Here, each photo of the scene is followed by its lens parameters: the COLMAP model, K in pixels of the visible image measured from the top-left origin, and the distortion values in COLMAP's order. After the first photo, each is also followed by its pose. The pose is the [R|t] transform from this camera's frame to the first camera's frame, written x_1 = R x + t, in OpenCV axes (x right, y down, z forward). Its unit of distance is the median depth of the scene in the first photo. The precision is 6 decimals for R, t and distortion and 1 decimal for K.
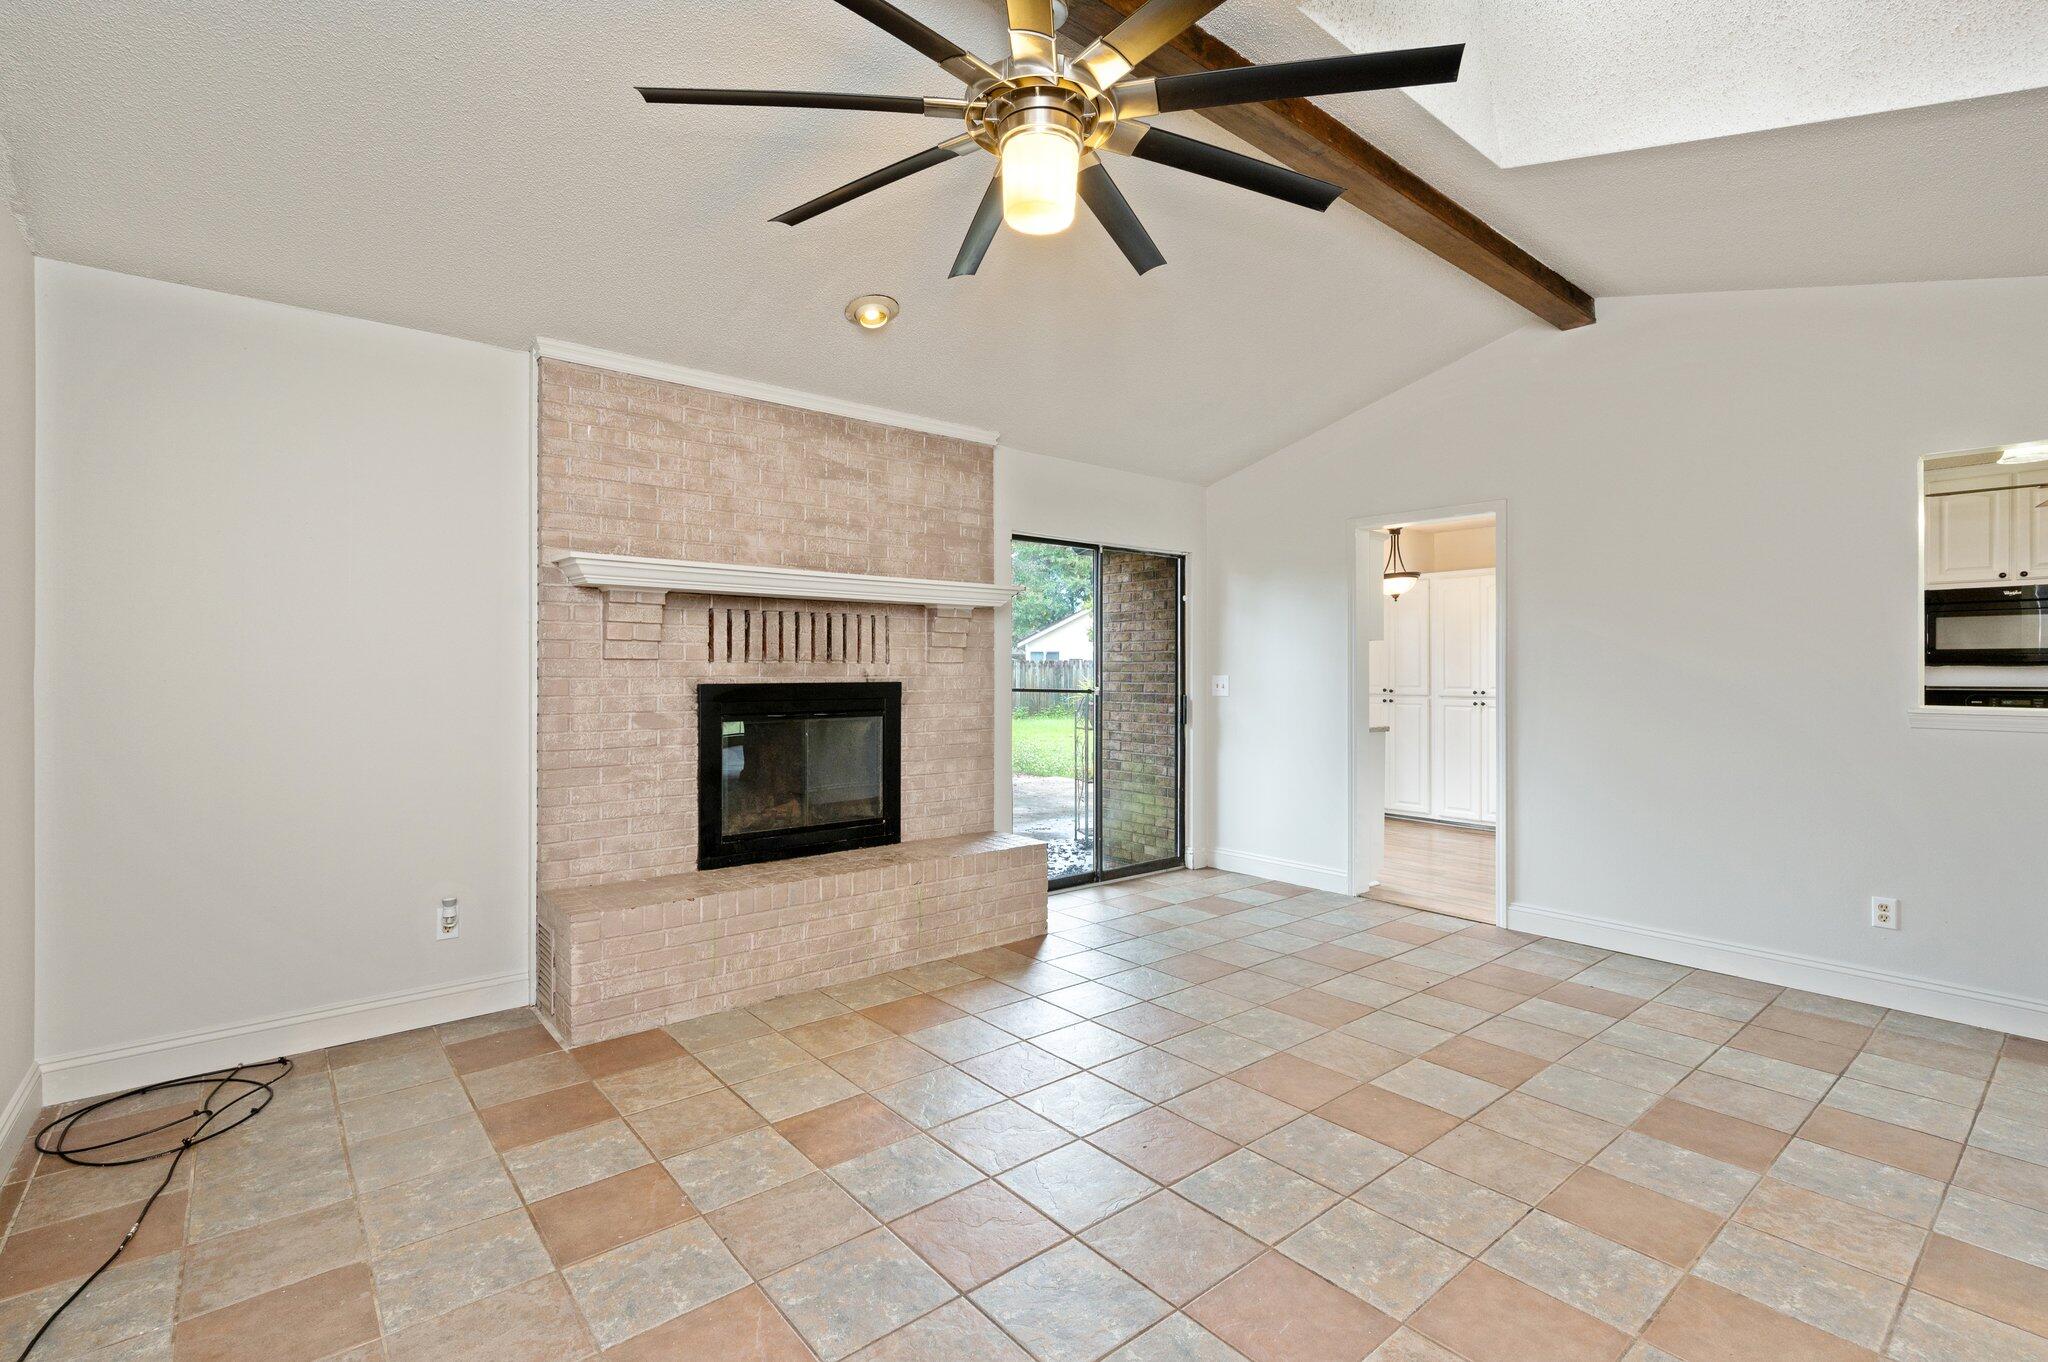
lens RADIAL K [[925.3, 0, 1031.7], [0, 925.3, 671.0], [0, 0, 1]] dist [0.000428, 0.000304]
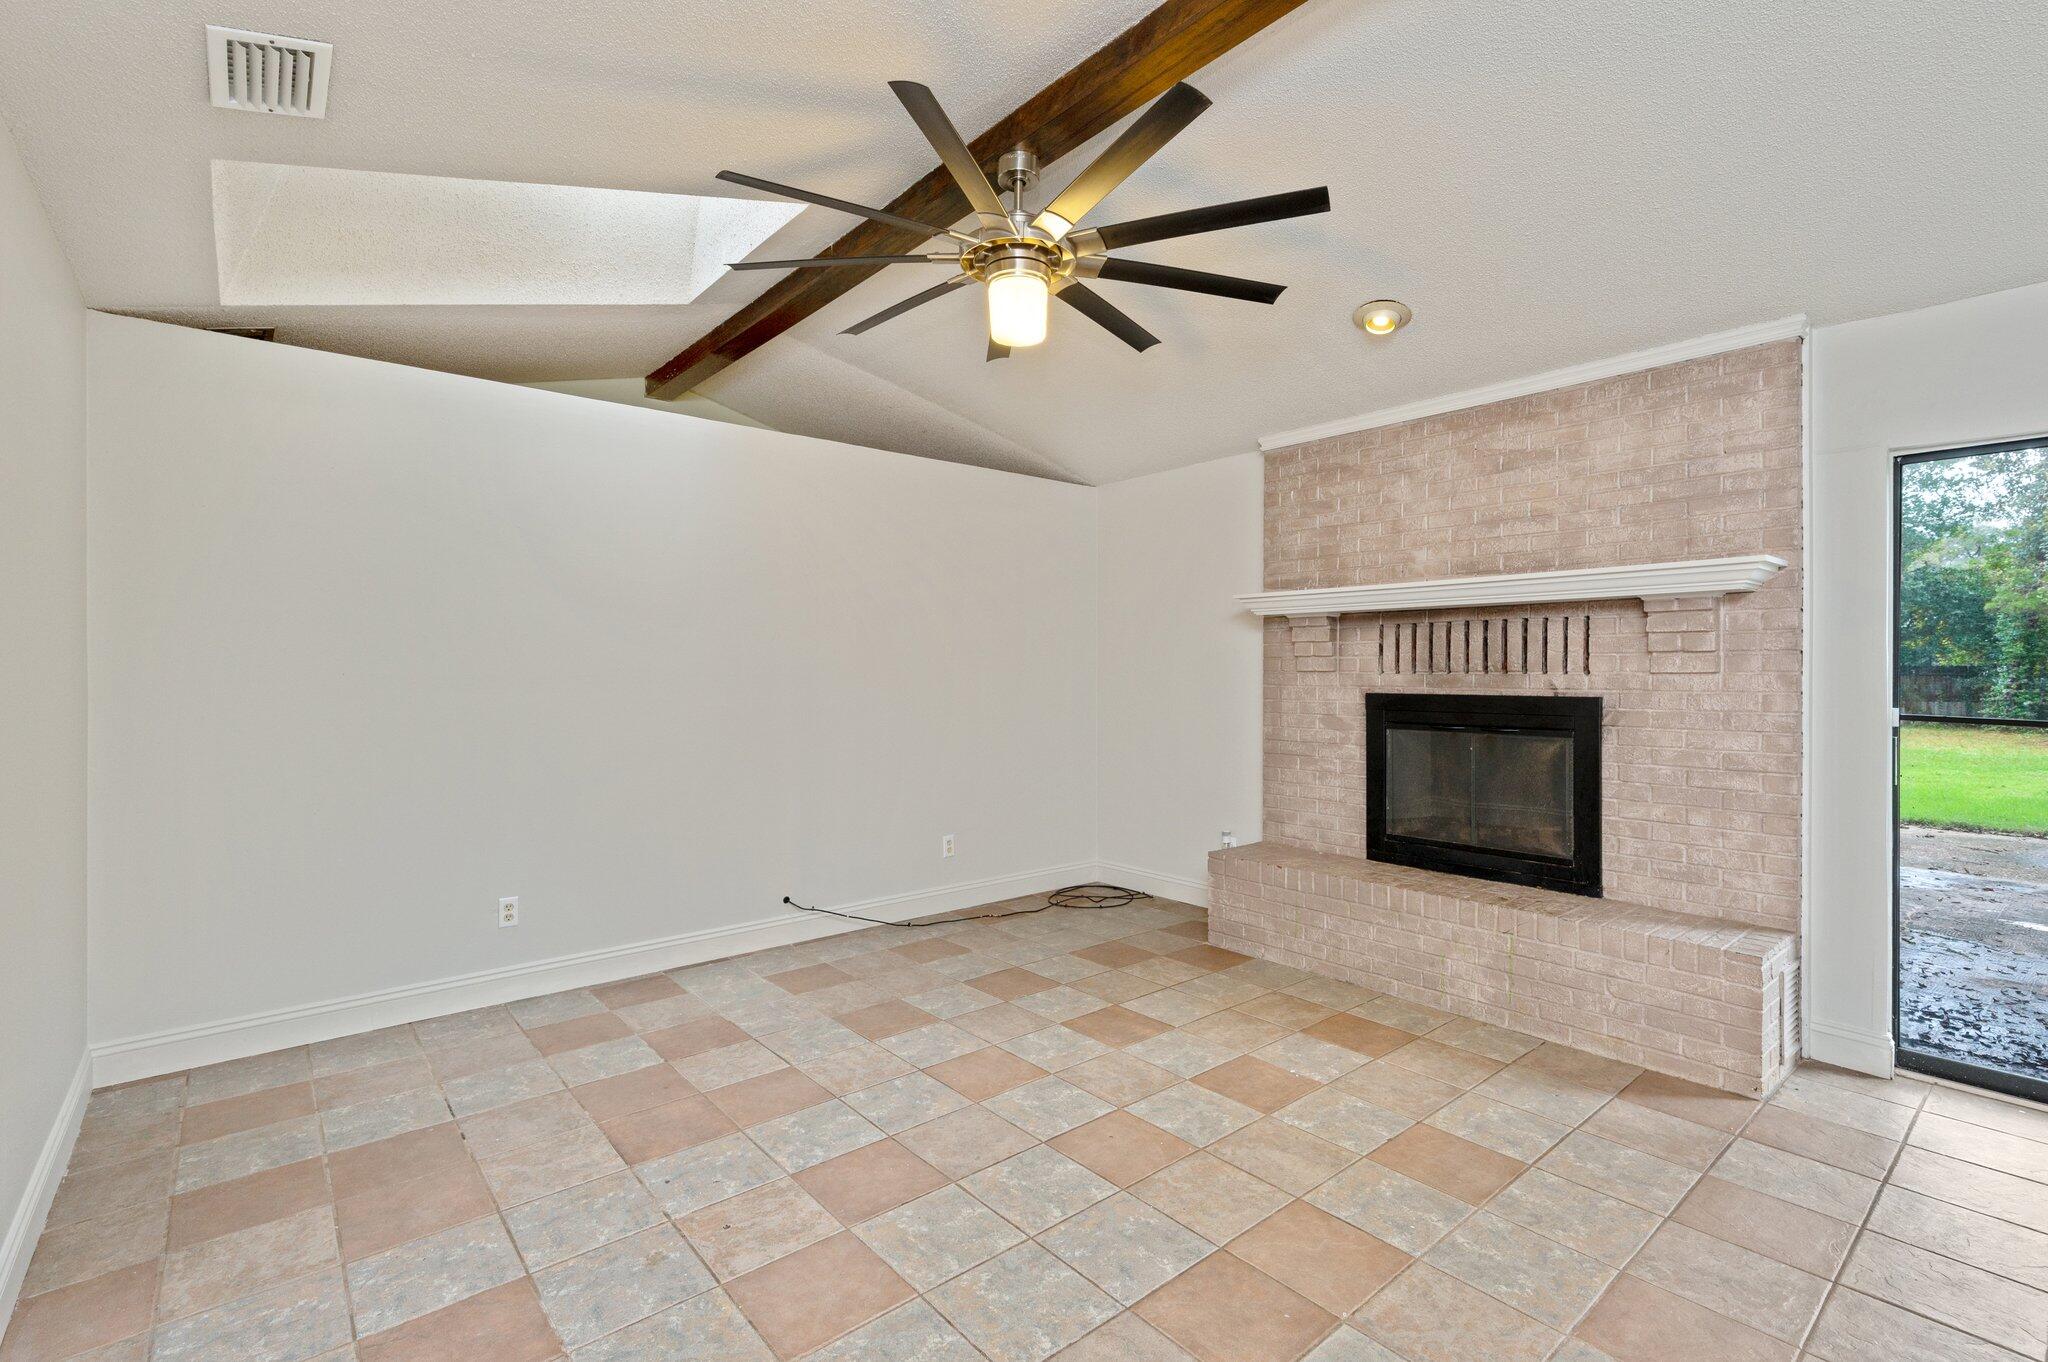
lens RADIAL K [[925.3, 0, 1031.9], [0, 925.3, 677.9], [0, 0, 1]] dist [0.000428, 0.000304]
pose [[0.010021, 0.004477, -0.999940, 0.767041], [-0.003211, 0.999985, 0.004445, -0.008033], [0.999945, 0.003166, 0.010035, 0.587202]]
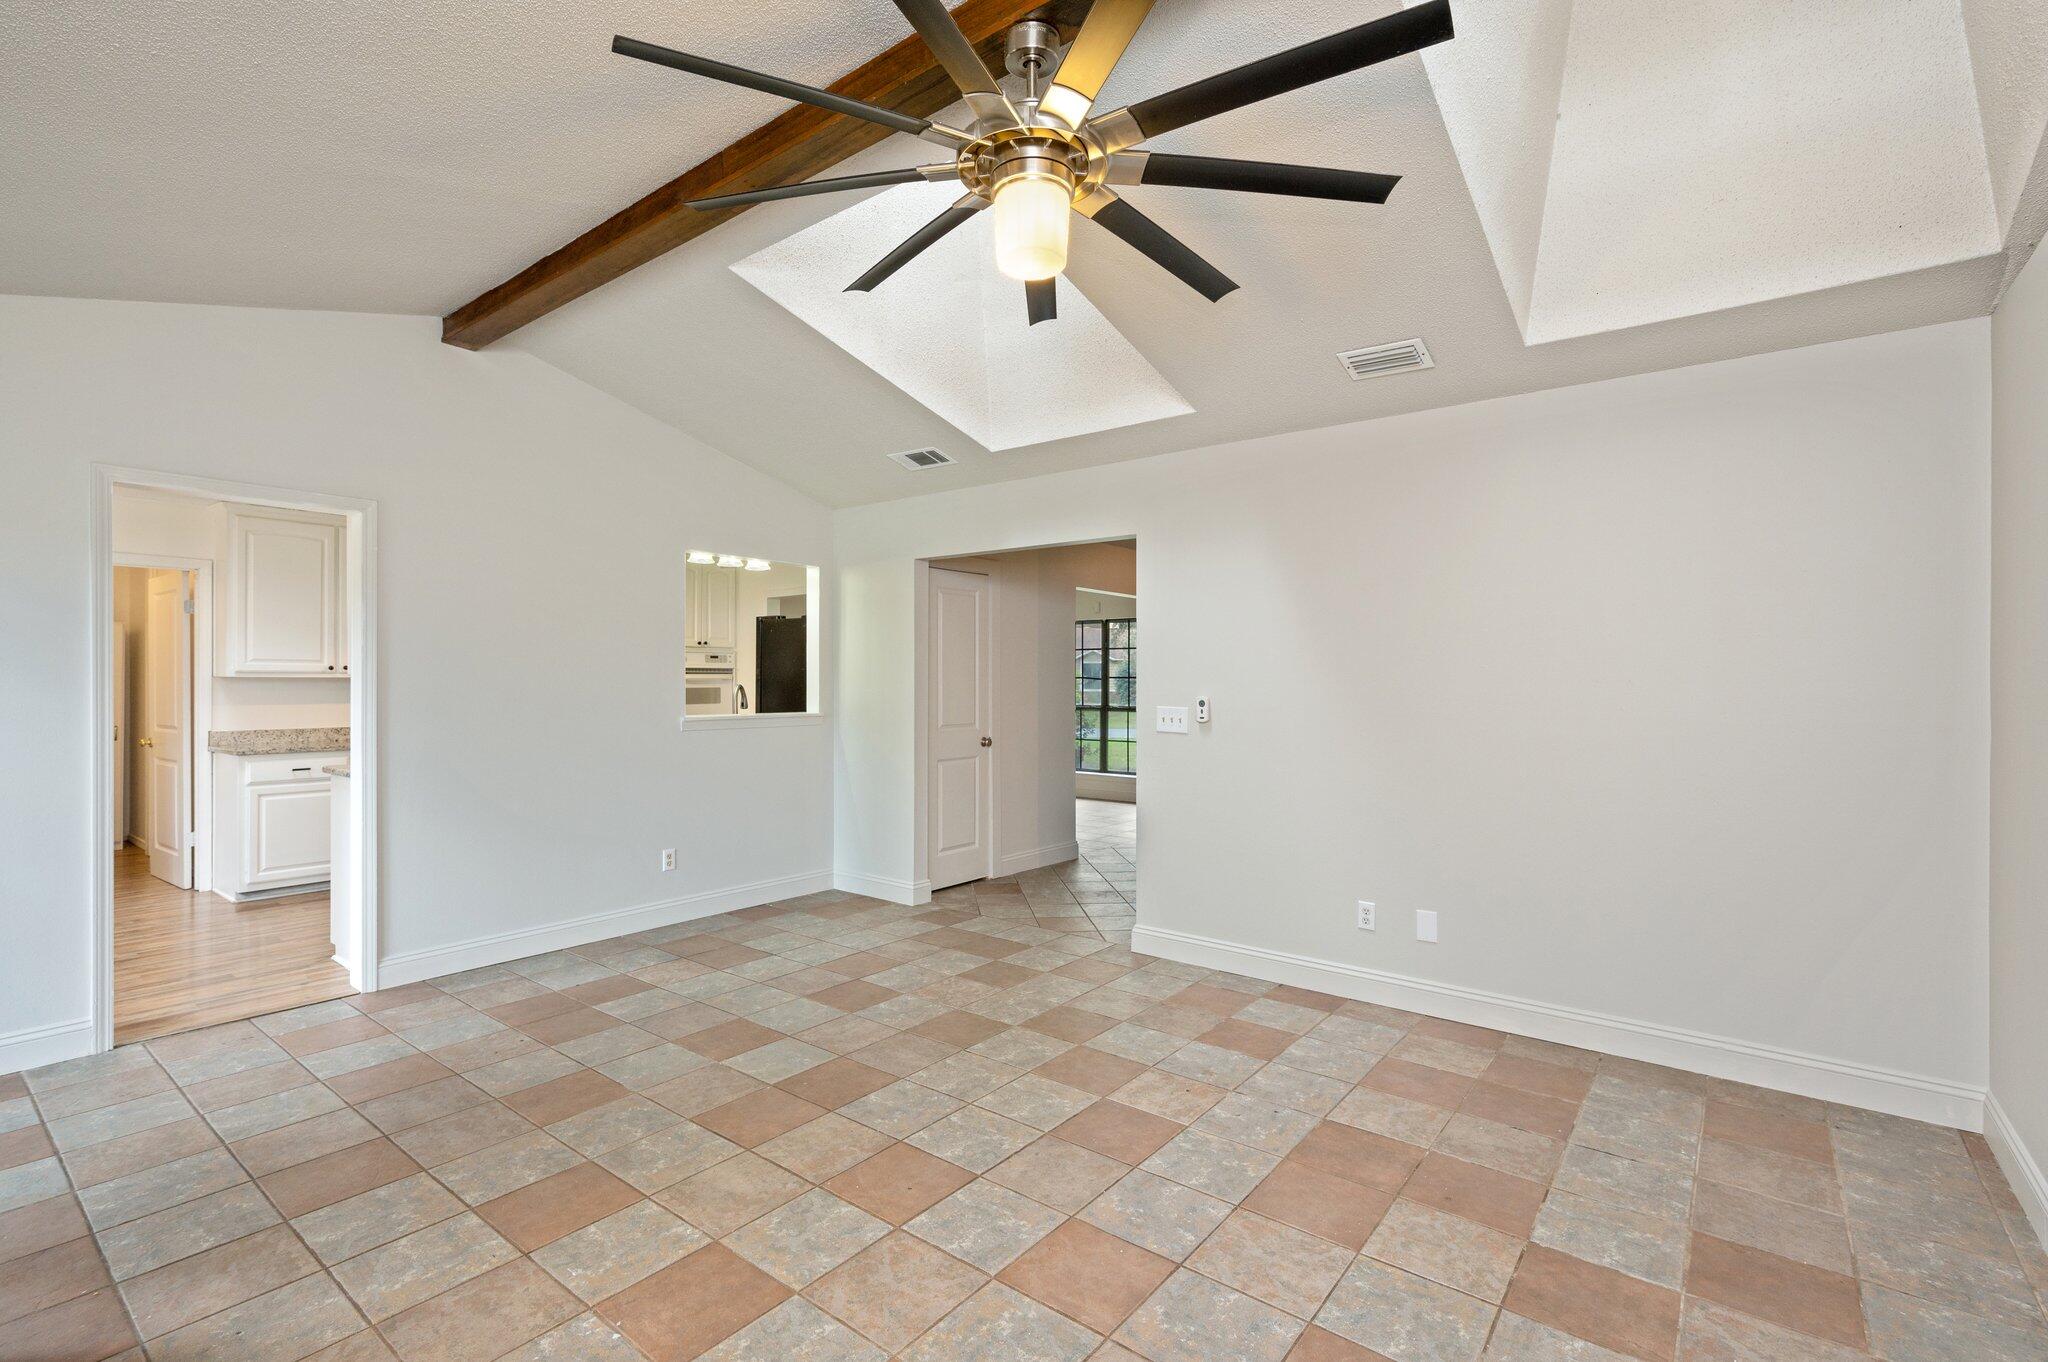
lens RADIAL K [[925.3, 0, 1017.8], [0, 925.3, 681.0], [0, 0, 1]] dist [0.000428, 0.000304]
pose [[-0.197759, -0.003158, 0.980246, -0.569807], [0.000774, 0.999994, 0.003378, -0.021691], [-0.980250, 0.001427, -0.197755, 0.707869]]
